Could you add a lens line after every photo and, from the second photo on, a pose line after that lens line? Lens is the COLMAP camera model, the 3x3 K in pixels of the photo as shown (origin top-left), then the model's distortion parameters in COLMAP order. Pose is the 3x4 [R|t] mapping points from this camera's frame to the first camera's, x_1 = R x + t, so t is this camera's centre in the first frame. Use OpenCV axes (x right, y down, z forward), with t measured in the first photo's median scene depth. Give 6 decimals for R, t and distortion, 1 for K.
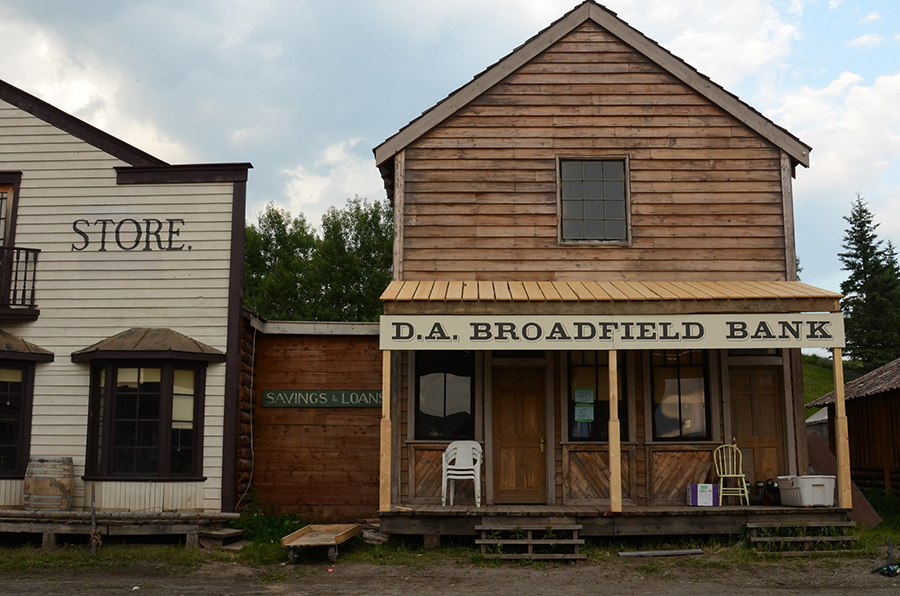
lens RADIAL K [[972.0, 0, 450.0], [0, 972.0, 298.0], [0, 0, 1]] dist [-0.101147, 0.053673]
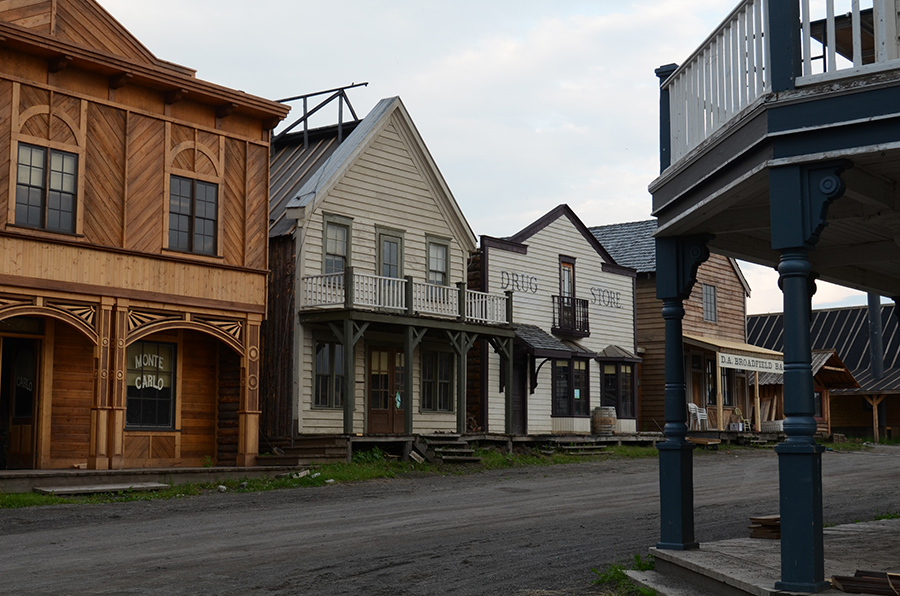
lens RADIAL K [[1239.5, 0, 450.0], [0, 1239.5, 298.0], [0, 0, 1]] dist [0.001047, 0.074190]
pose [[0.582142, 0.090702, 0.808012, -2.627146], [-0.137192, 0.990468, -0.012342, 0.011556], [-0.801429, -0.103668, 0.589037, -0.265687]]
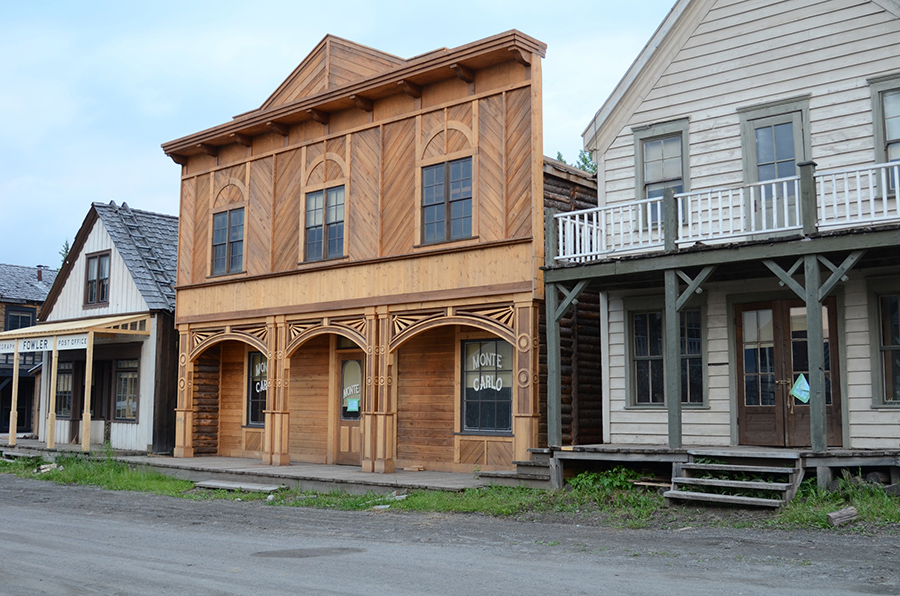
lens RADIAL K [[945.9, 0, 450.0], [0, 945.9, 298.0], [0, 0, 1]] dist [-0.117733, 0.055108]
pose [[0.778730, -0.072795, -0.623122, -0.758587], [0.105966, 0.994237, 0.016277, 0.028920], [0.618345, -0.078705, 0.781956, 0.089578]]
